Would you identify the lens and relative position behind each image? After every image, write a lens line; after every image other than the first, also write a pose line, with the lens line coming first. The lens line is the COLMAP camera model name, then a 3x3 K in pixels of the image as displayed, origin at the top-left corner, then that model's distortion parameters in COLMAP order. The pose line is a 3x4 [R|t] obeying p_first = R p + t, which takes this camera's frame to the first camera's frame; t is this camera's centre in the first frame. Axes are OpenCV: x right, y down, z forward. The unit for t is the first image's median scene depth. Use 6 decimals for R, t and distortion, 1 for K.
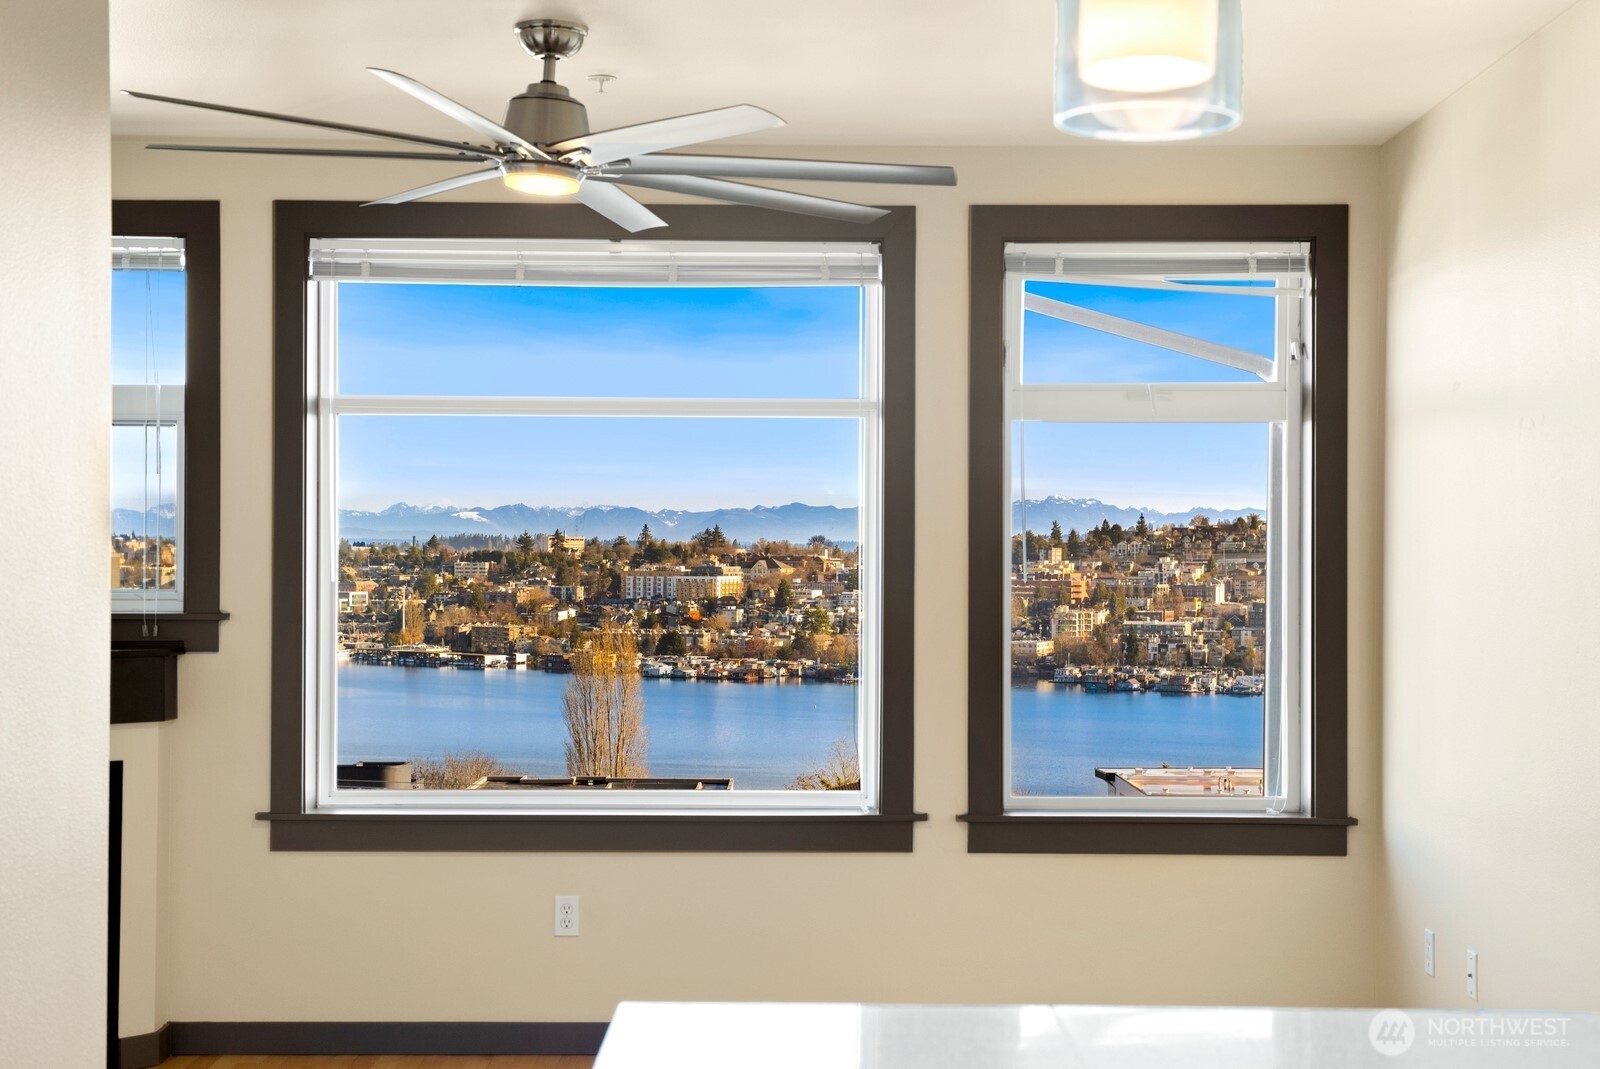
lens RADIAL K [[2294.8, 0, 791.1], [0, 2294.8, 549.3], [0, 0, 1]] dist [0.133586, 0.000000]
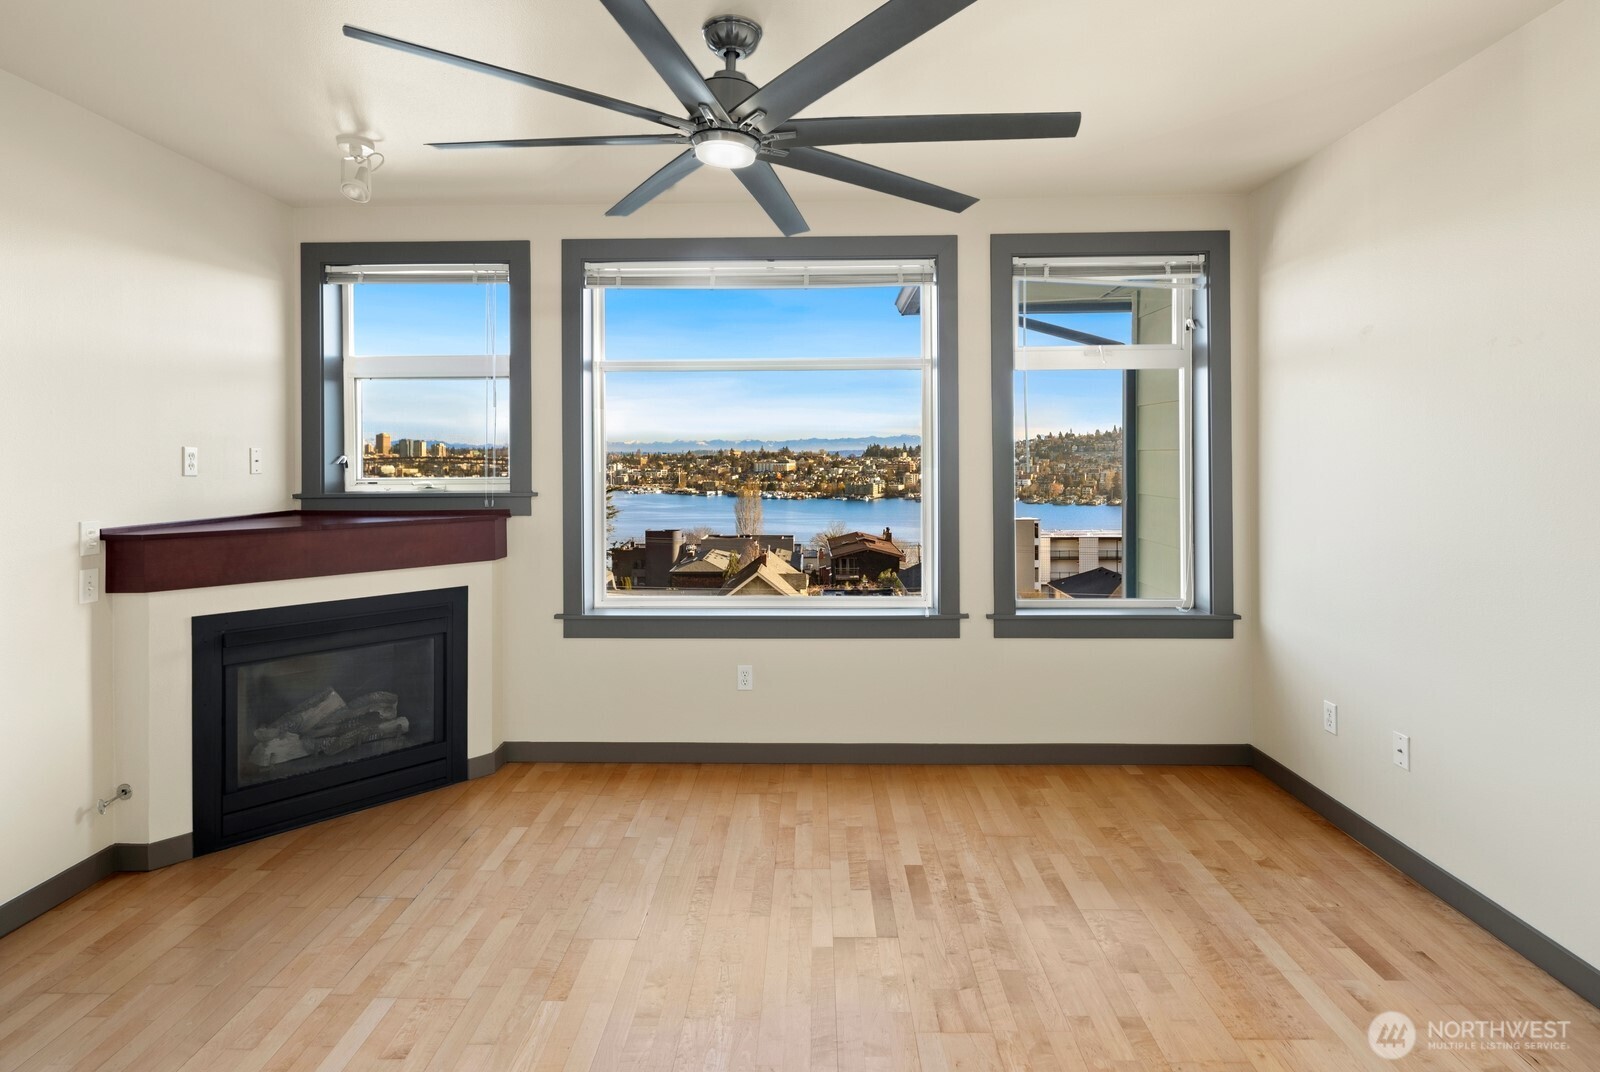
lens RADIAL K [[794.8, 0, 791.7], [0, 794.8, 454.8], [0, 0, 1]] dist [0.012774, -0.005295]
pose [[0.999611, -0.009544, -0.026204, -0.048245], [0.009569, 0.999954, 0.000818, 0.002424], [0.026195, -0.001069, 0.999656, 0.441232]]
